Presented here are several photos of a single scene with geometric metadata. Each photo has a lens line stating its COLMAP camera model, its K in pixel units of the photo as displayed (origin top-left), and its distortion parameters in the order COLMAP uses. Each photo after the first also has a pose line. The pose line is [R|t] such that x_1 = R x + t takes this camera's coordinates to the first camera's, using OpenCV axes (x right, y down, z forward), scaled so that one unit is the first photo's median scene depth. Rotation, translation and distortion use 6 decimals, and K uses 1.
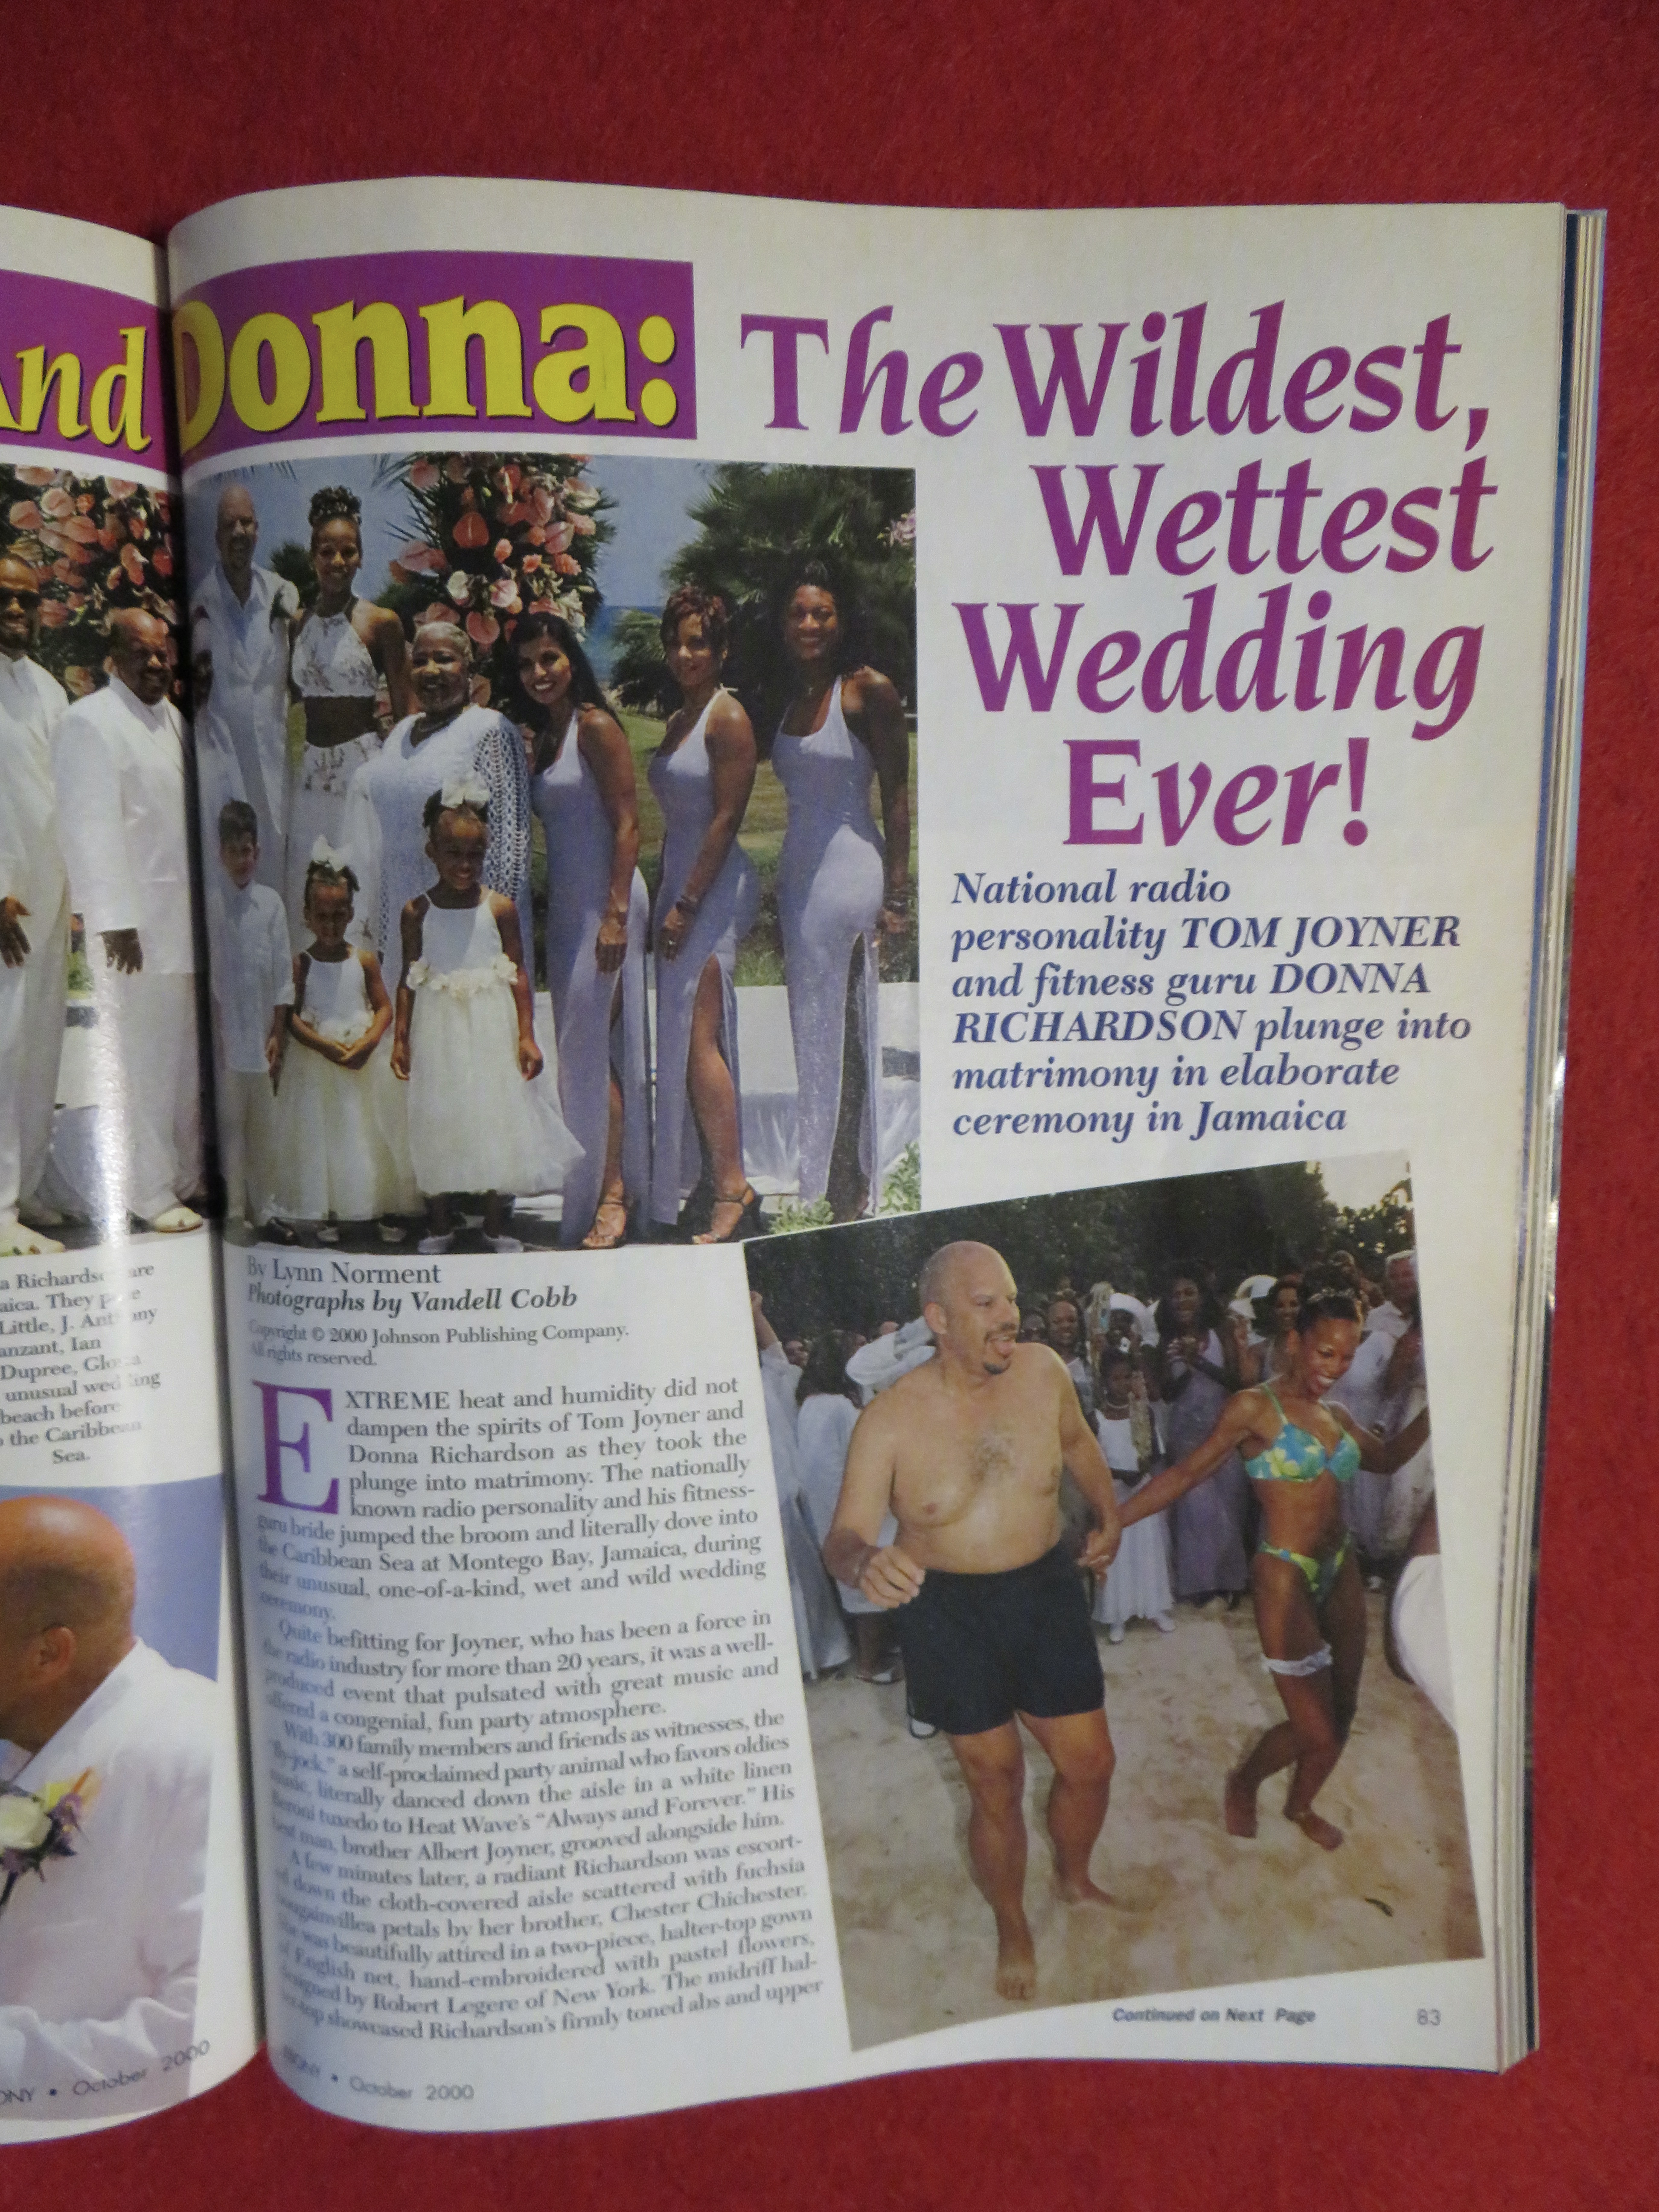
lens RADIAL K [[1676.2, 0, 832.7], [0, 1676.2, 1107.8], [0, 0, 1]] dist [0.002813, -0.004154]
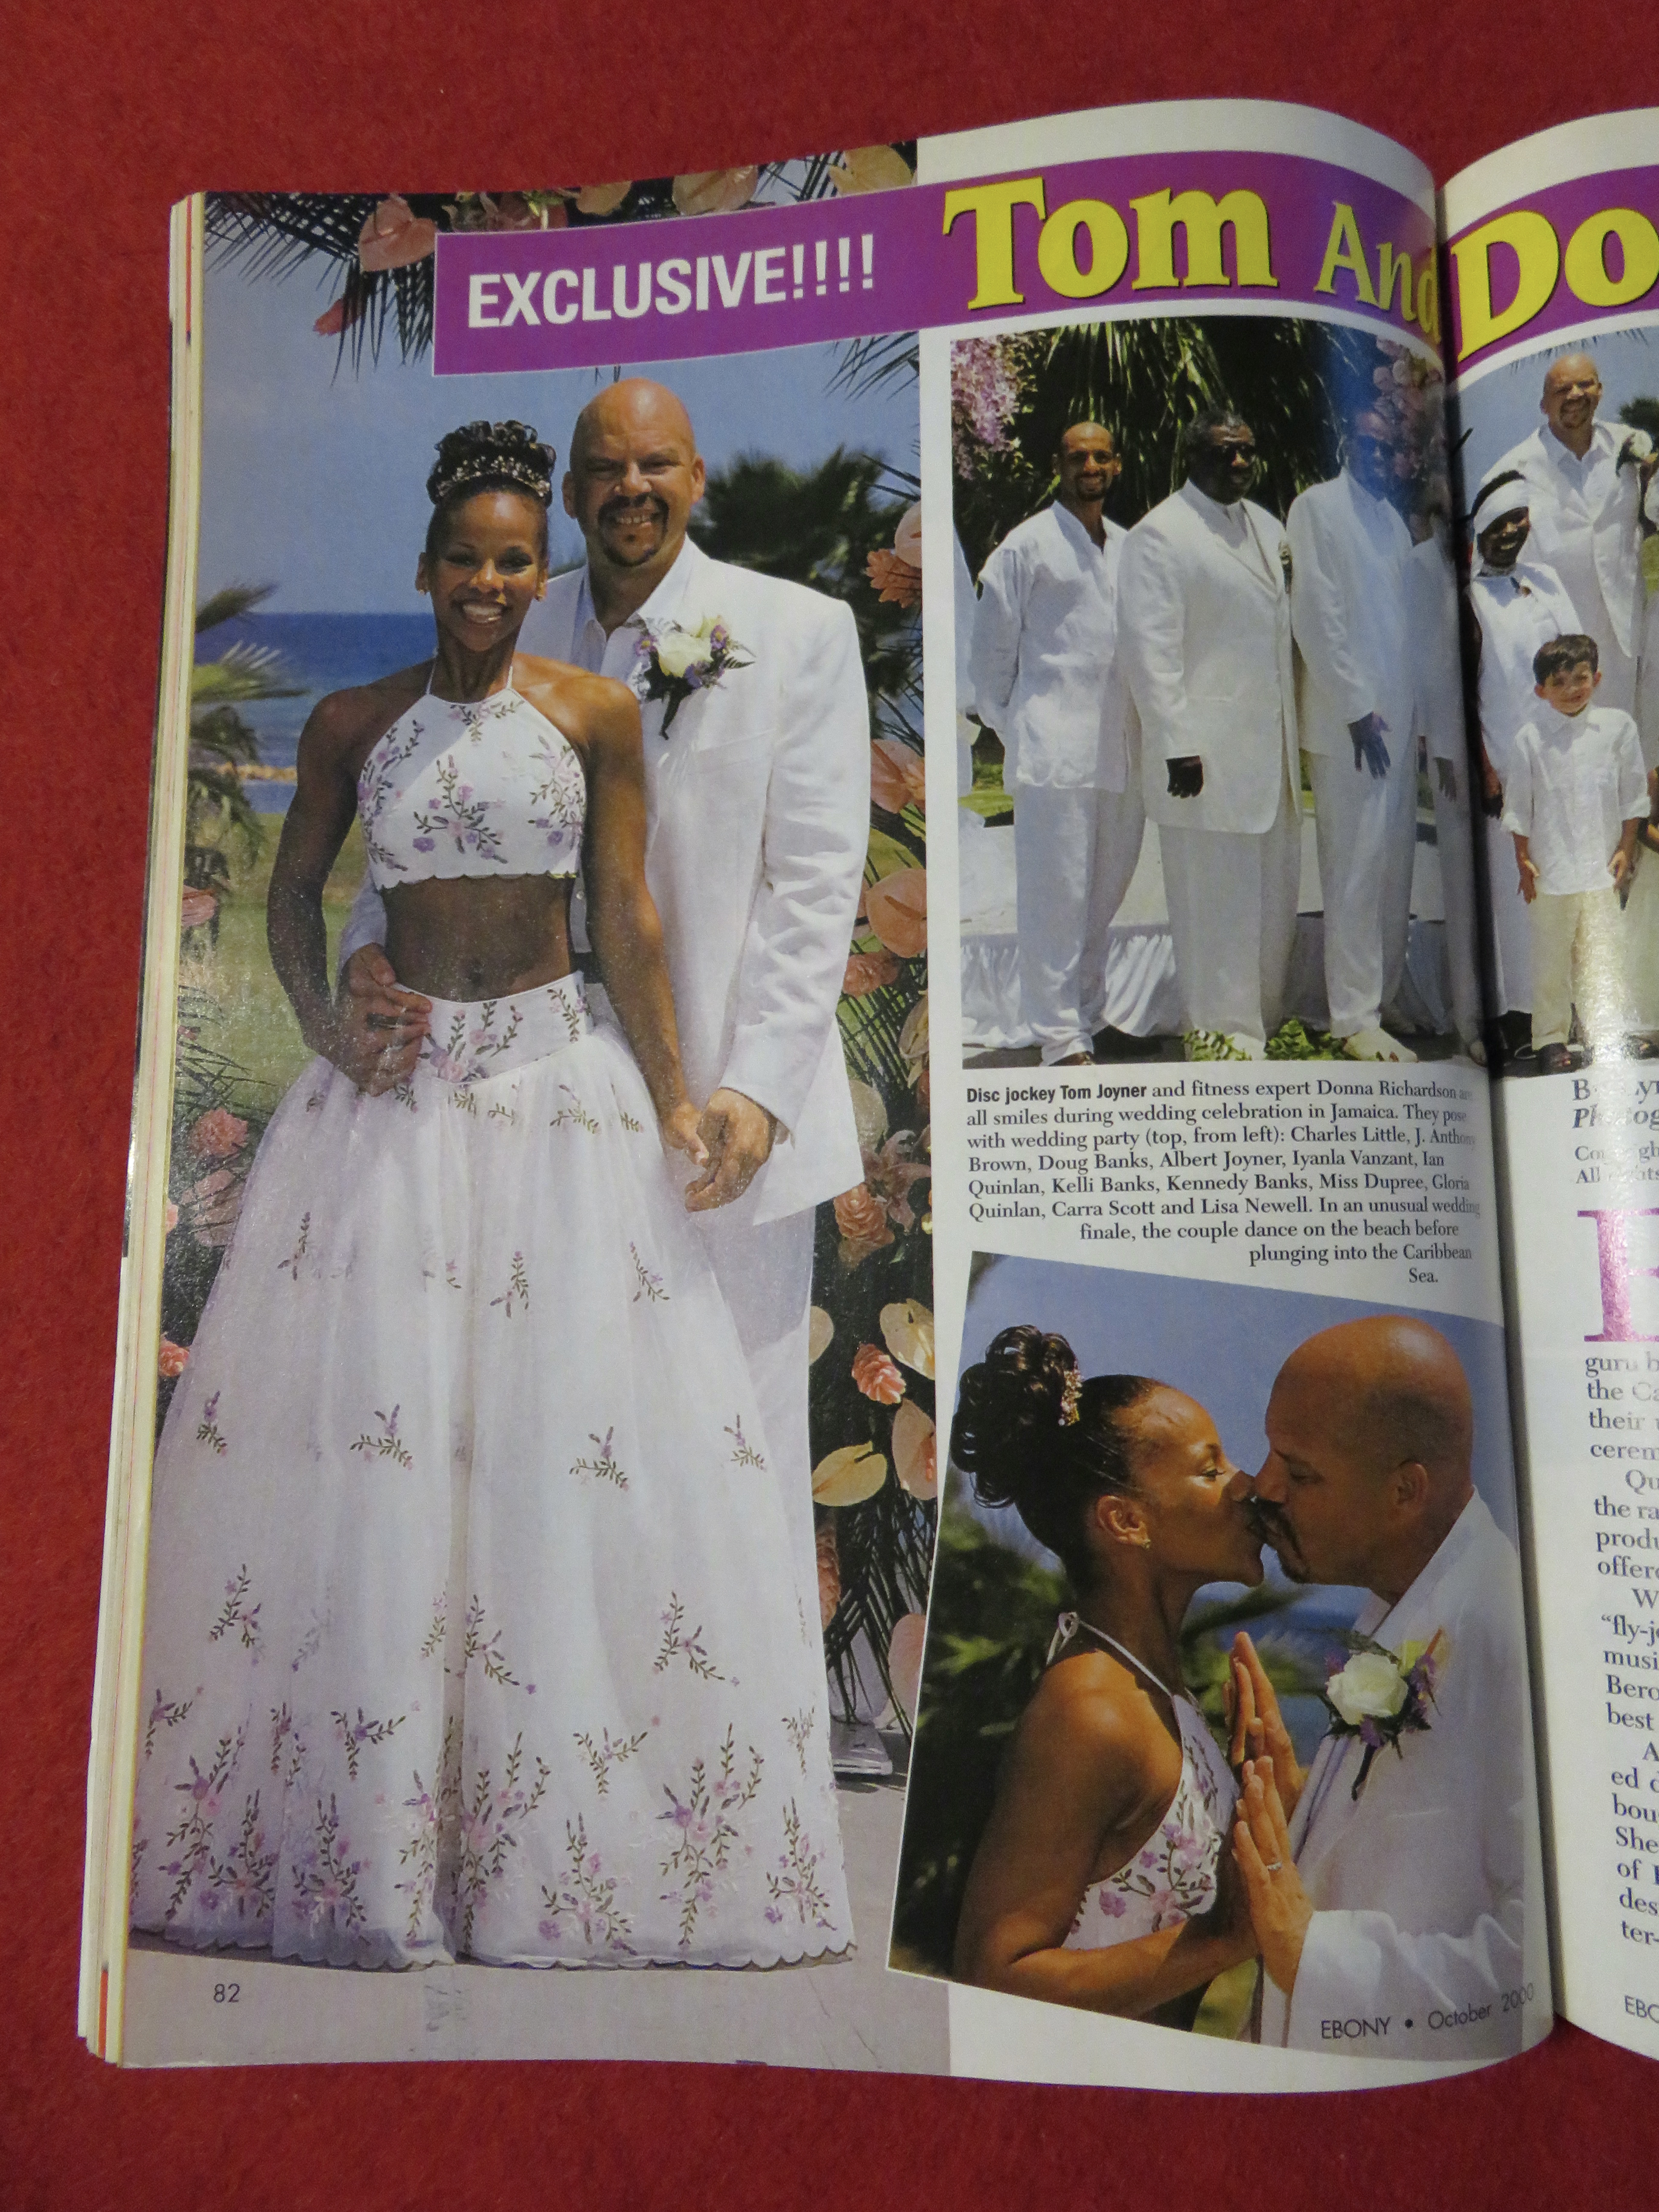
lens RADIAL K [[1676.2, 0, 828.8], [0, 1676.2, 1105.7], [0, 0, 1]] dist [0.002813, -0.004154]
pose [[0.999815, 0.003183, -0.018983, -0.818535], [-0.007230, 0.976118, -0.217122, 0.340984], [0.017839, 0.217219, 0.975960, 0.043225]]
